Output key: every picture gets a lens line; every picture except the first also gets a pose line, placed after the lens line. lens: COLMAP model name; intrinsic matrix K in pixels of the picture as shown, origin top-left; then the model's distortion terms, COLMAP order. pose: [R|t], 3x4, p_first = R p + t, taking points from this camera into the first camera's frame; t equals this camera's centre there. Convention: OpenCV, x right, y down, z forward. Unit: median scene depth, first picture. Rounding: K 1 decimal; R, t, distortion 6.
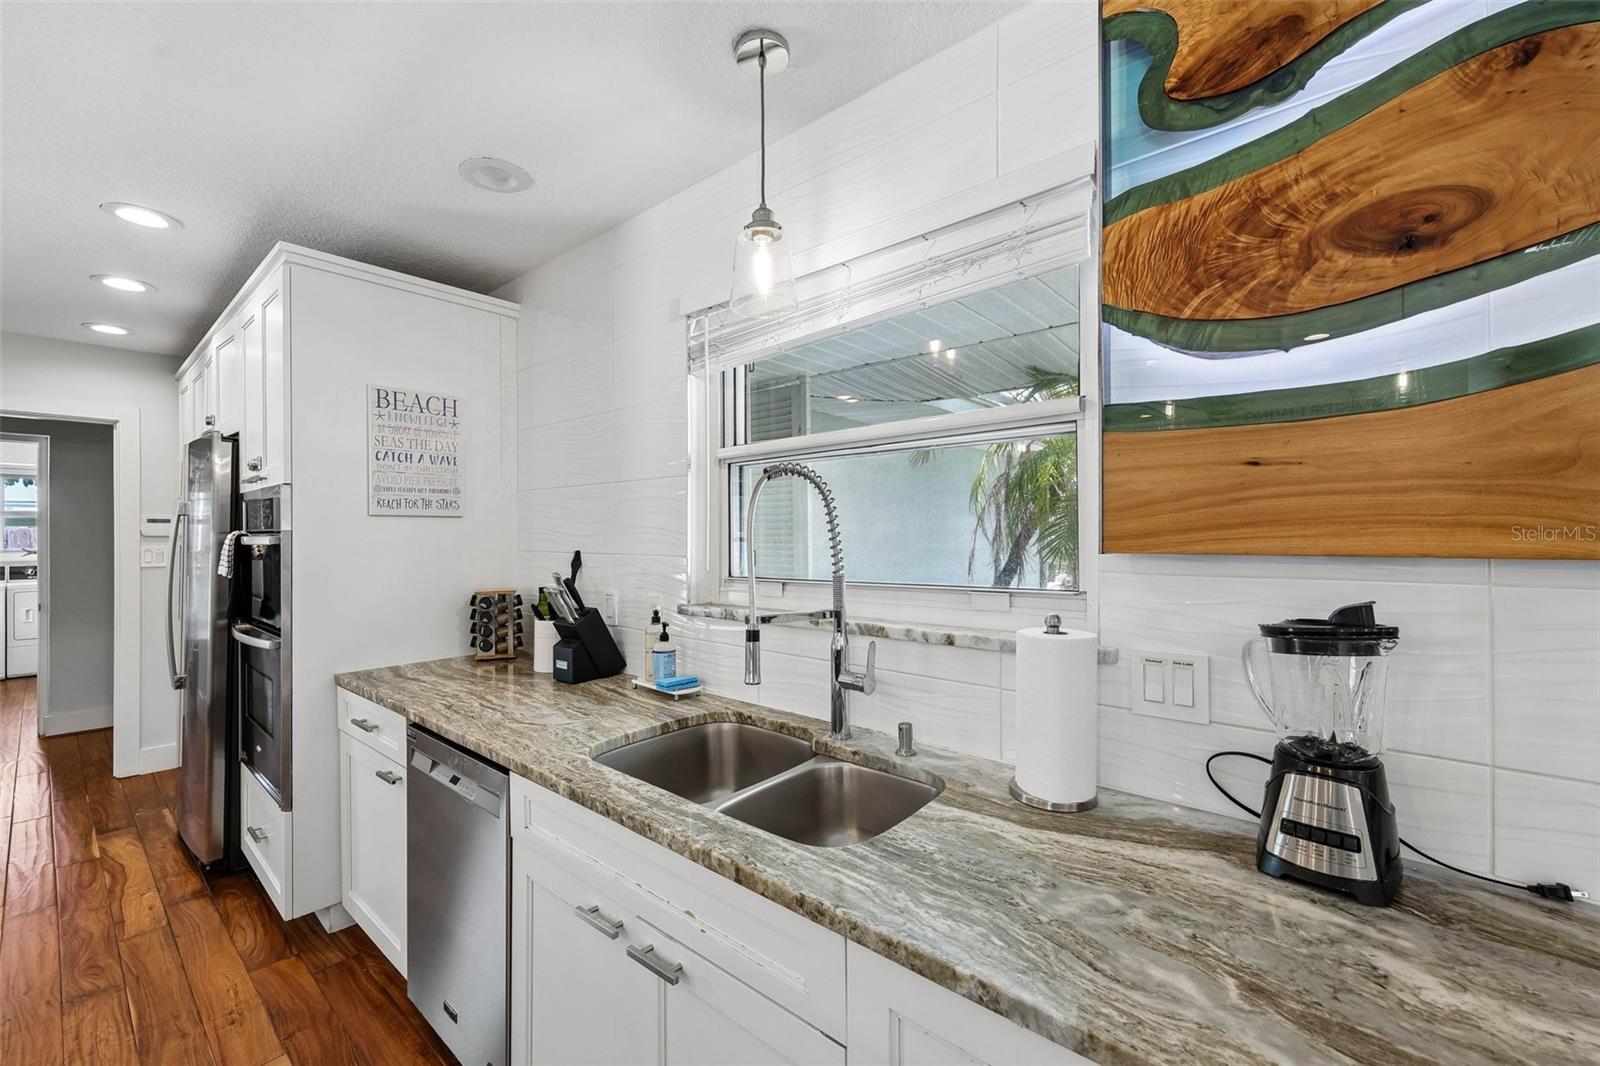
lens RADIAL K [[646.5, 0, 789.7], [0, 646.5, 534.3], [0, 0, 1]] dist [0.000716, 0.000565]
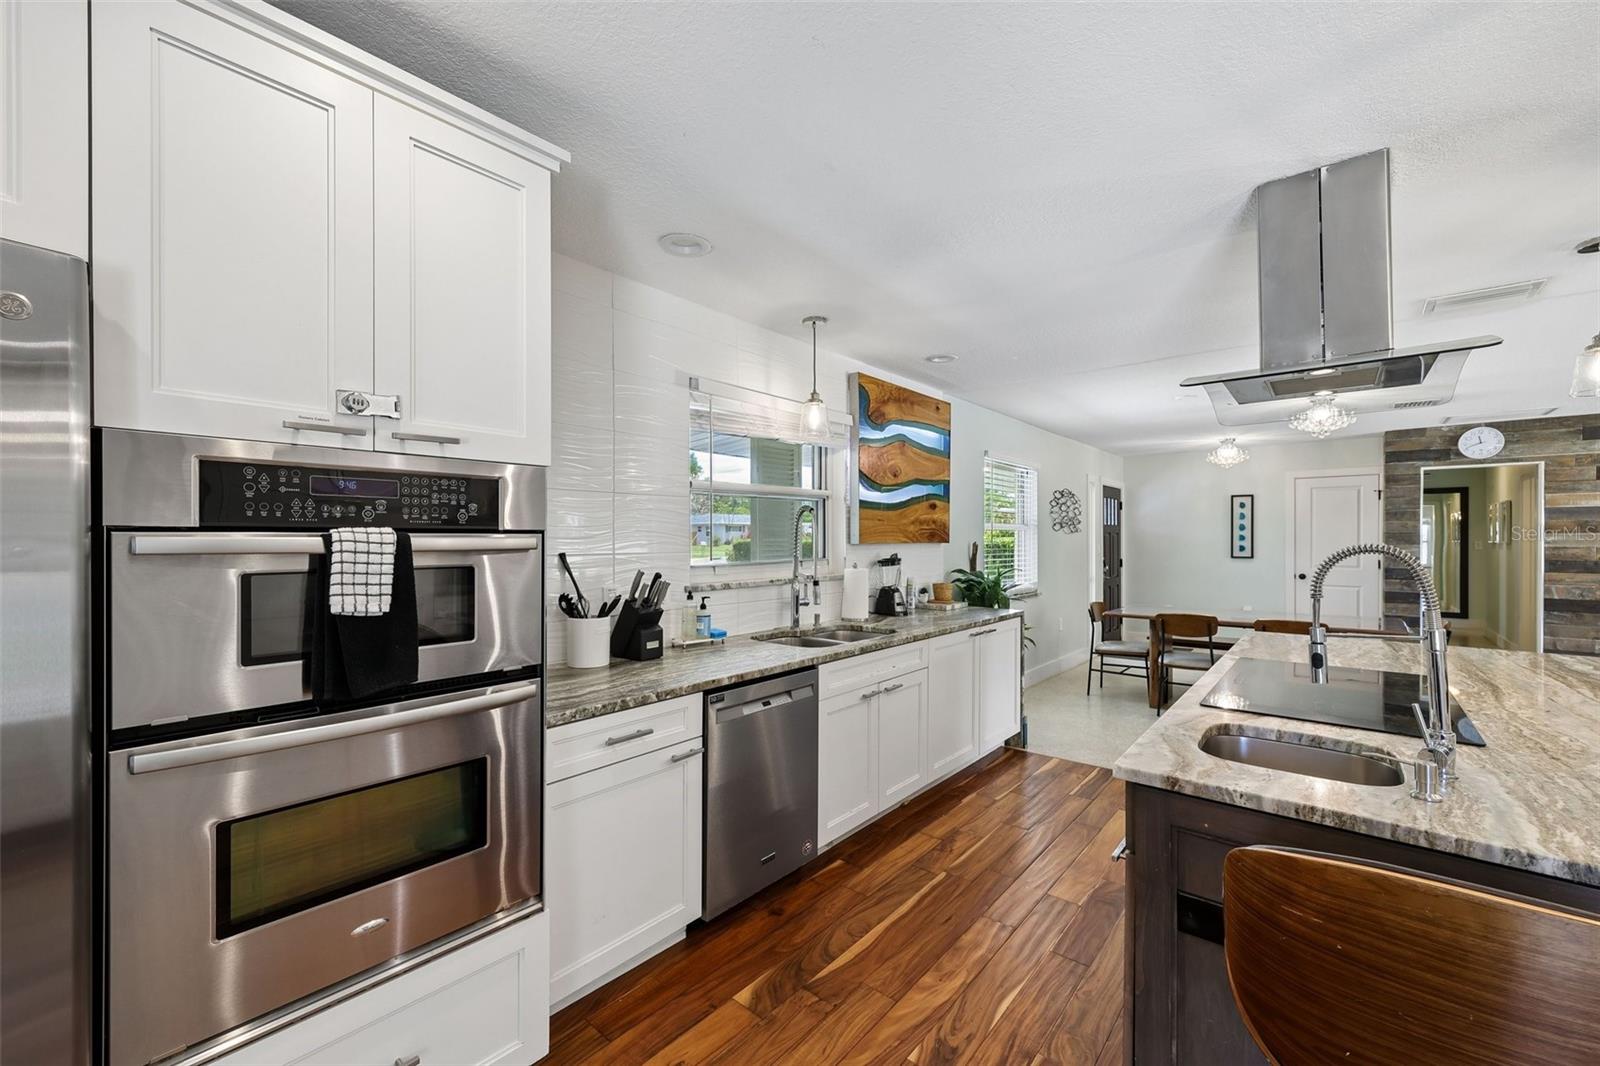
lens RADIAL K [[646.5, 0, 807.4], [0, 646.5, 540.8], [0, 0, 1]] dist [0.000716, 0.000565]
pose [[-0.017498, -0.000695, 0.999847, -2.281327], [-0.000124, 1.000000, 0.000693, 0.008897], [-0.999847, -0.000111, -0.017498, 1.065595]]
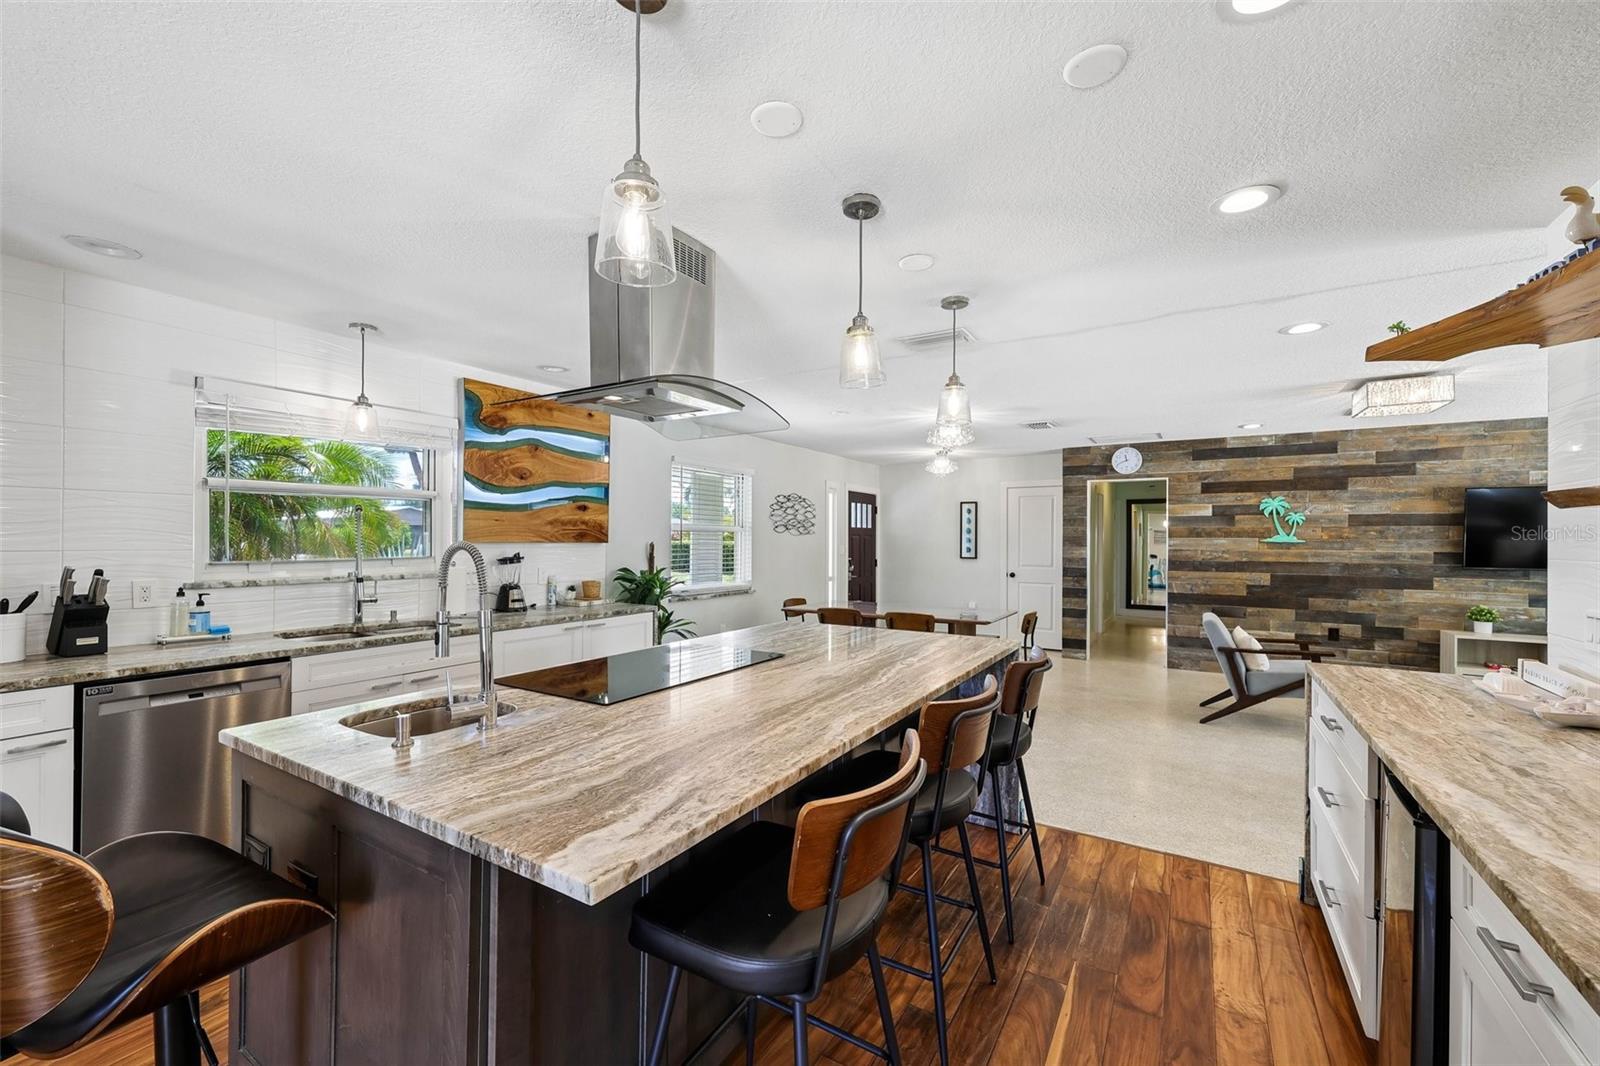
lens RADIAL K [[646.5, 0, 802.1], [0, 646.5, 539.2], [0, 0, 1]] dist [0.000716, 0.000565]
pose [[-0.171129, 0.002082, 0.985246, -2.592923], [-0.006386, 0.999974, -0.003222, 0.007038], [-0.985228, -0.006844, -0.171112, -0.149100]]
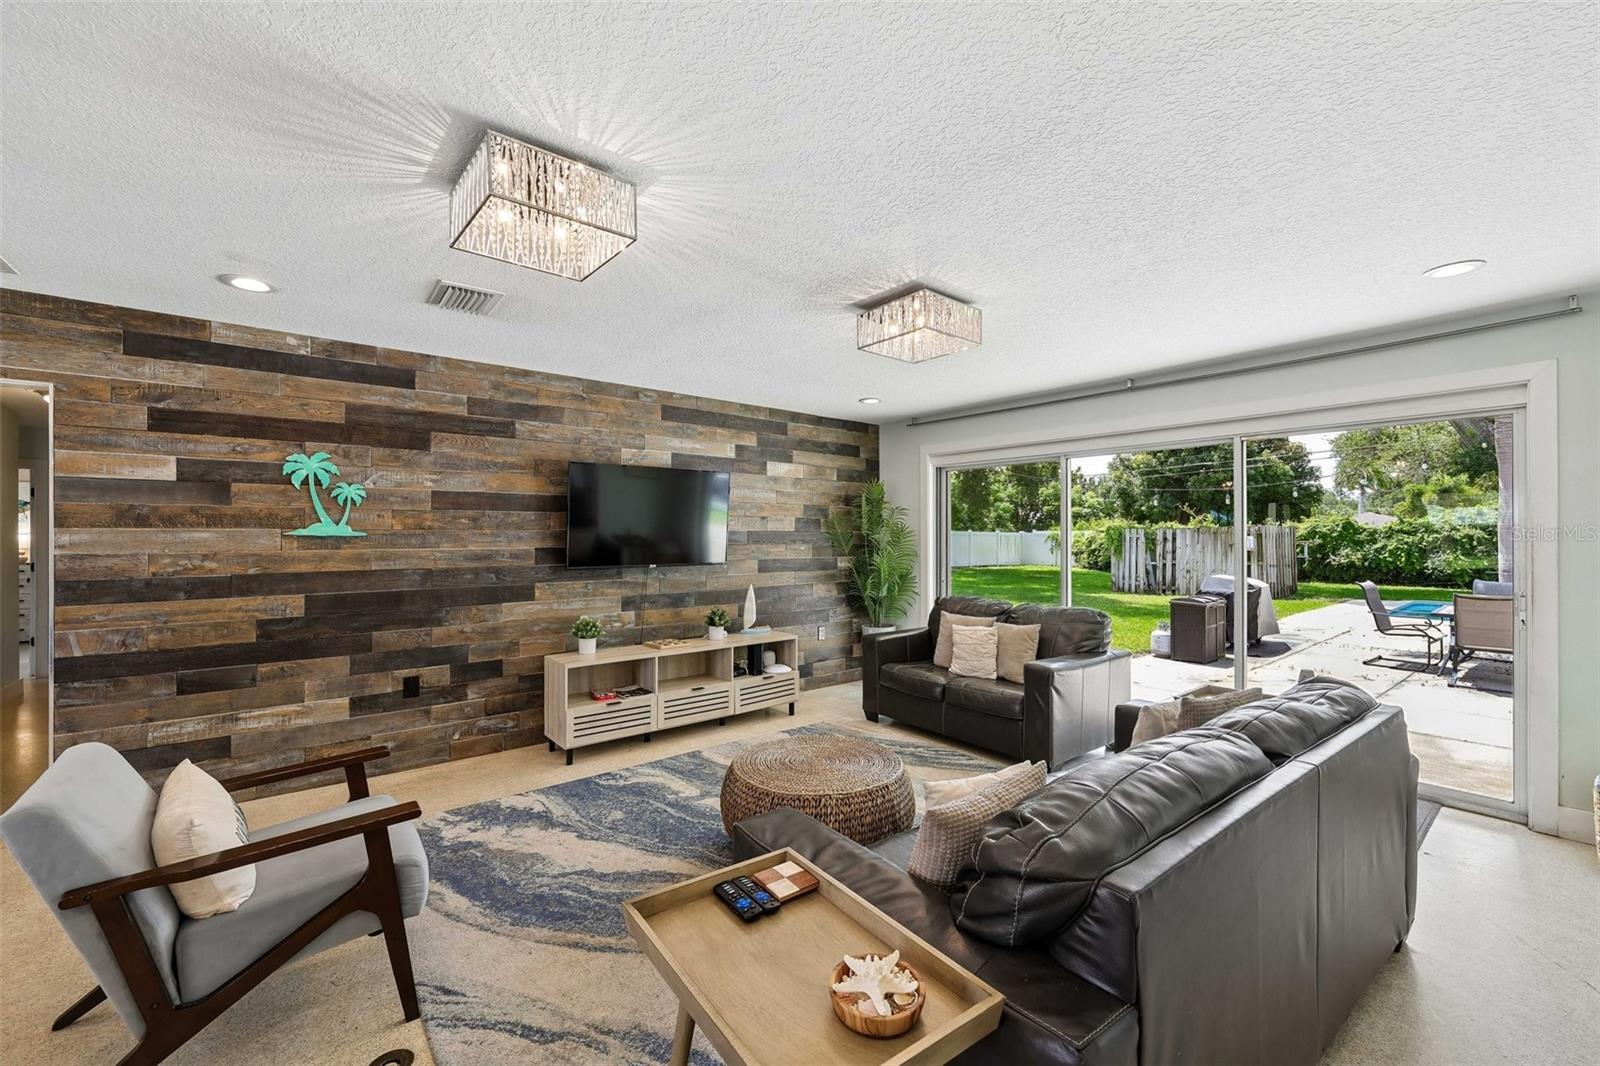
lens RADIAL K [[646.5, 0, 791.6], [0, 646.5, 533.7], [0, 0, 1]] dist [0.000716, 0.000565]
pose [[-0.984164, 0.007369, 0.177106, -0.885031], [0.006613, 0.999966, -0.004860, 0.007062], [-0.177136, -0.003611, -0.984180, -2.130949]]
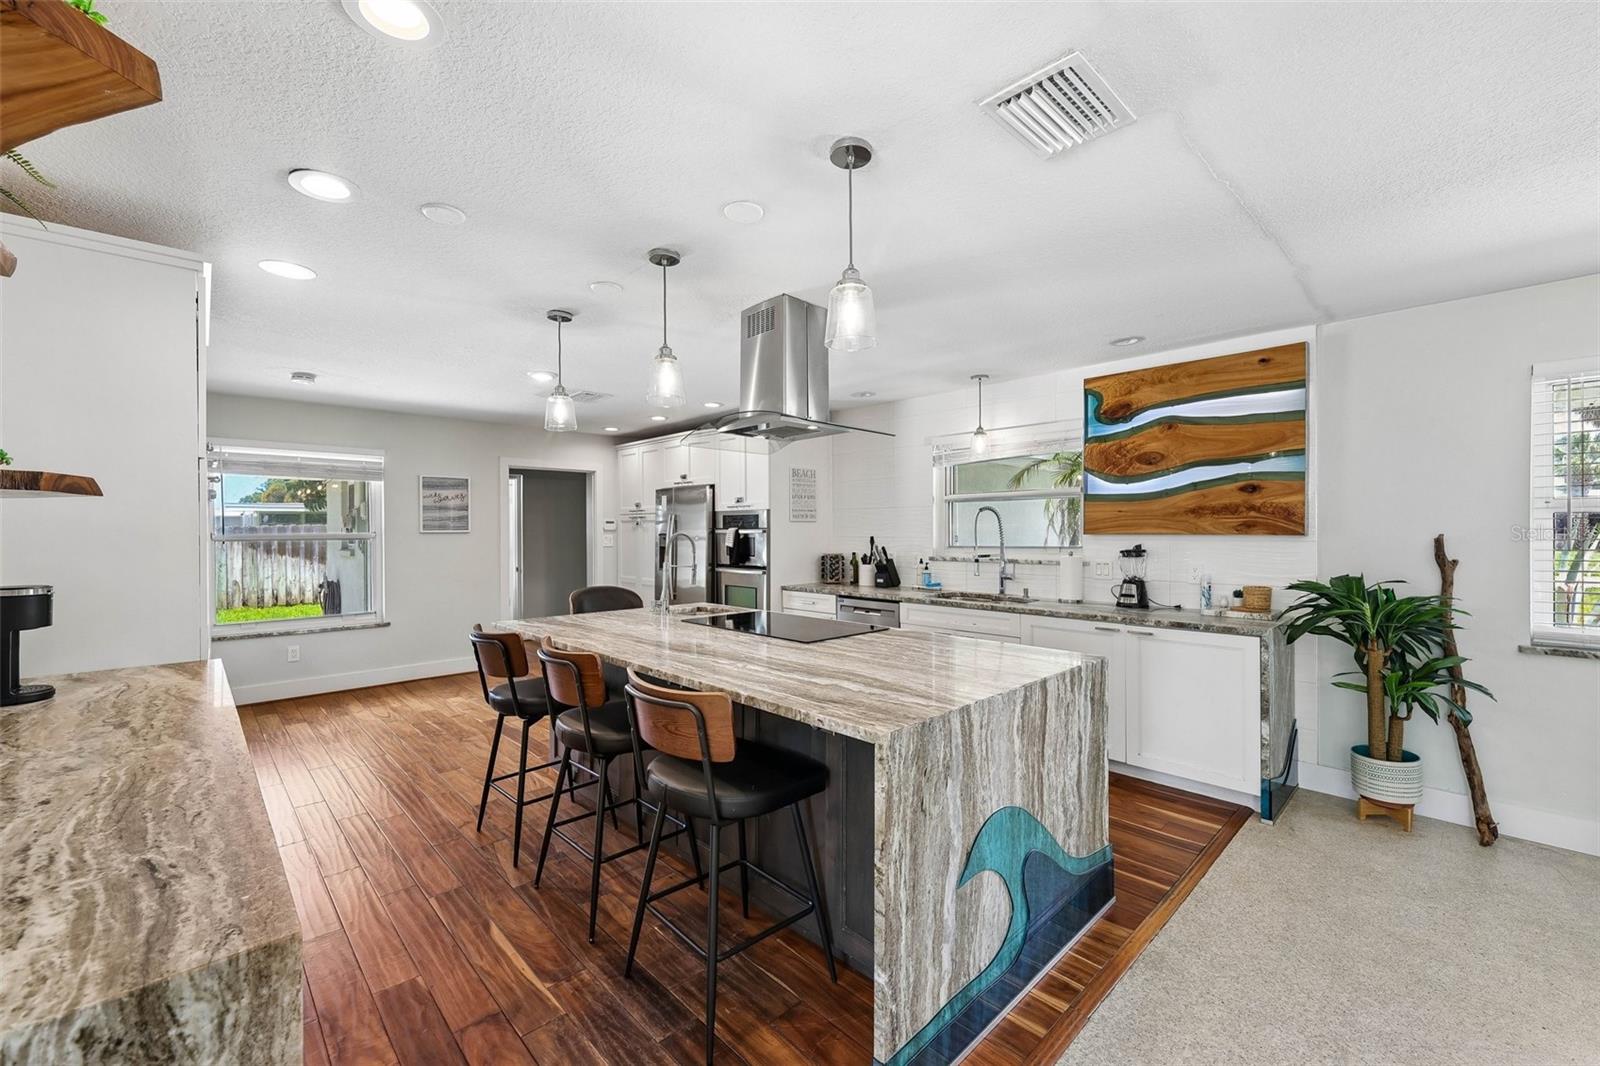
lens RADIAL K [[646.5, 0, 789.5], [0, 646.5, 532.8], [0, 0, 1]] dist [0.000716, 0.000565]
pose [[0.994902, 0.001553, -0.100834, -0.655898], [-0.001147, 0.999991, 0.004080, 0.005399], [0.100839, -0.003943, 0.994895, -2.281340]]
